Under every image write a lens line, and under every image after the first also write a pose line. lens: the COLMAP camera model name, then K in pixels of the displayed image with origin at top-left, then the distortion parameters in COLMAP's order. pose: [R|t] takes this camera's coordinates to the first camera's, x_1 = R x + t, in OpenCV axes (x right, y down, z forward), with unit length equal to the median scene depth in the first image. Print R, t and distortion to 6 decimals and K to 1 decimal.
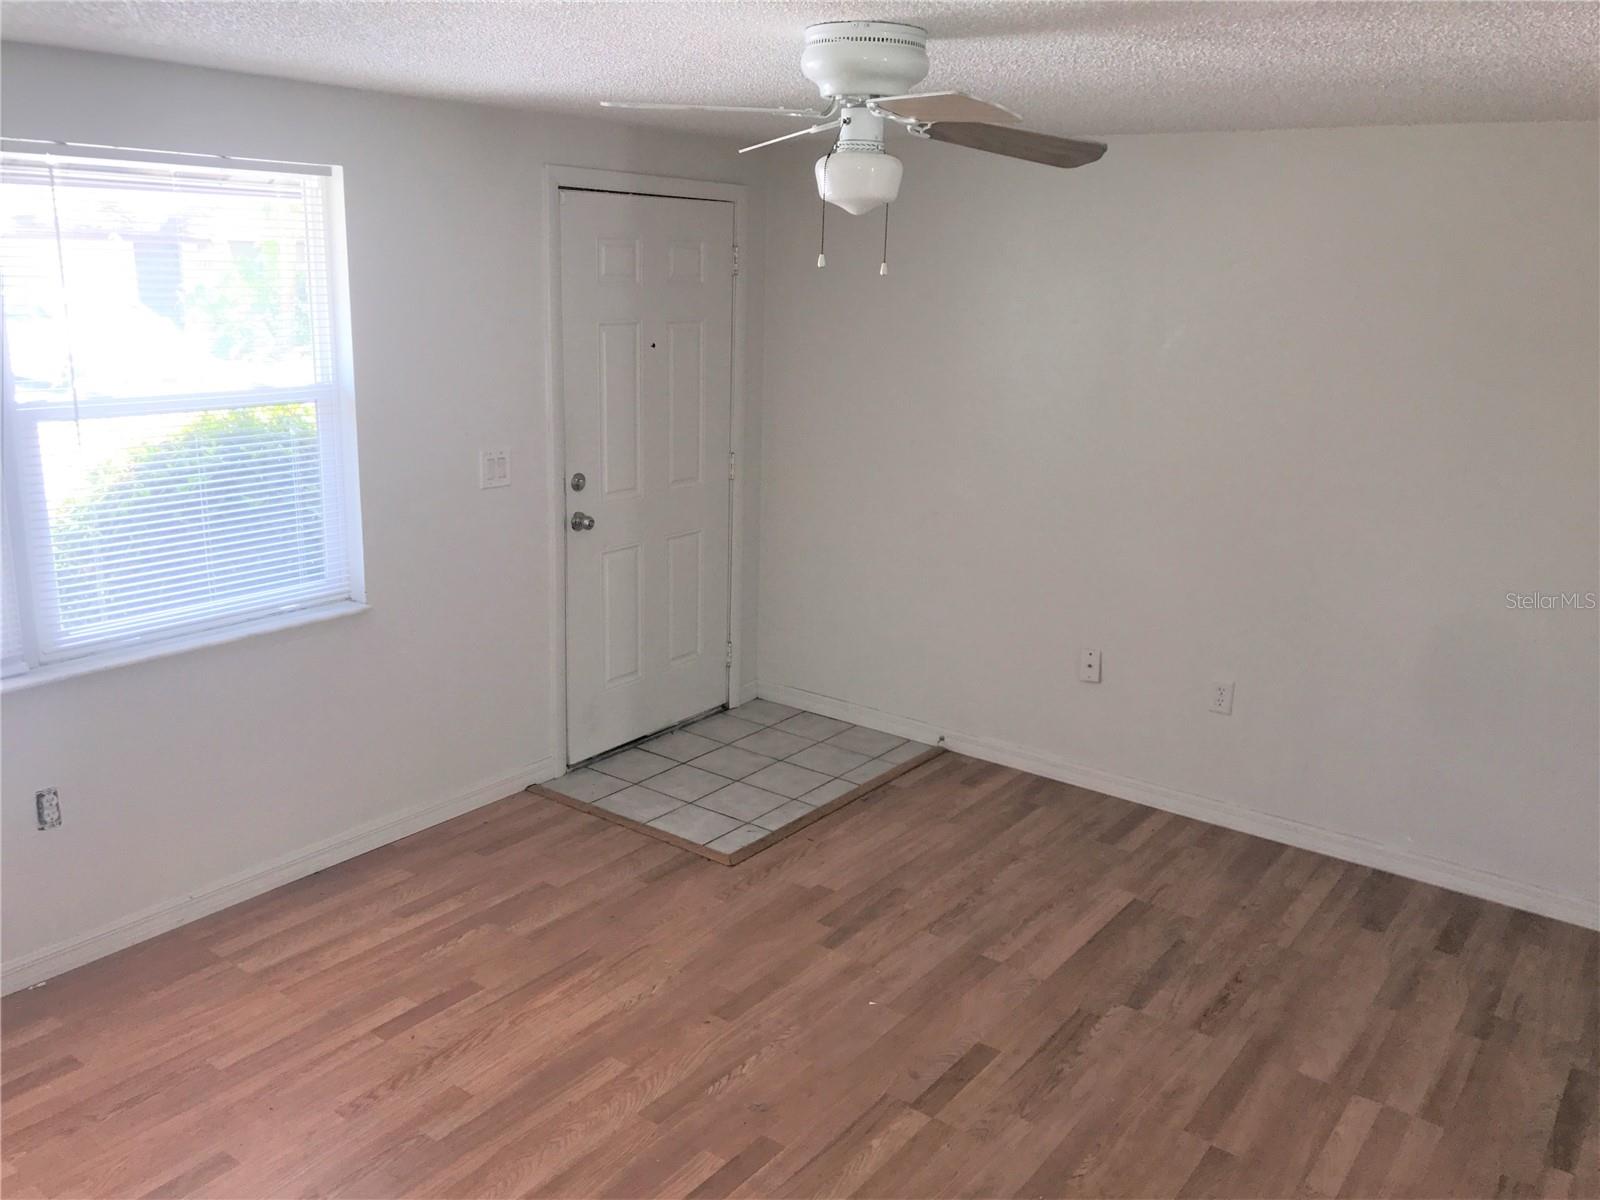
lens RADIAL K [[1325.9, 0, 800.0], [0, 1325.9, 579.1], [0, 0, 1]] dist [-0.001266, -0.003305]
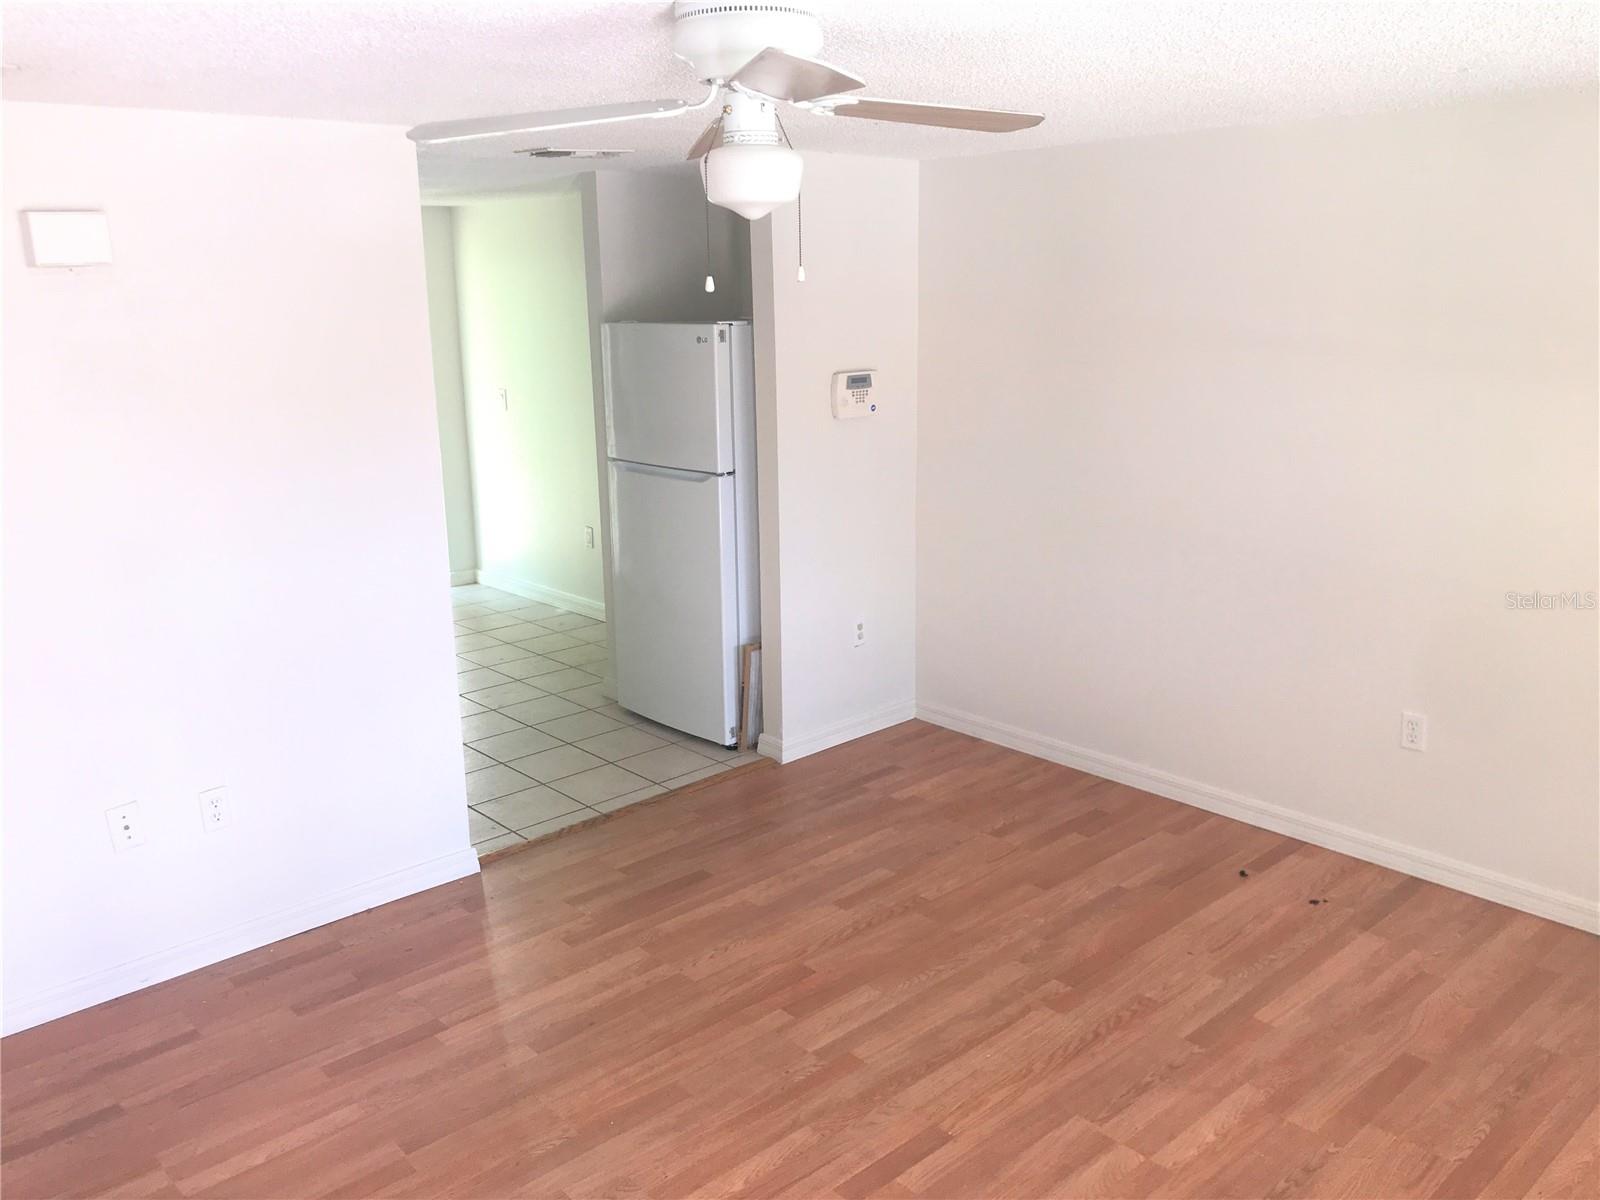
lens RADIAL K [[1330.1, 0, 795.3], [0, 1330.1, 593.8], [0, 0, 1]] dist [0.004025, -0.003467]
pose [[-0.981139, -0.061674, 0.183201, -0.134771], [0.032740, 0.881026, 0.471934, -0.412353], [-0.190511, 0.469031, -0.862389, 1.630993]]
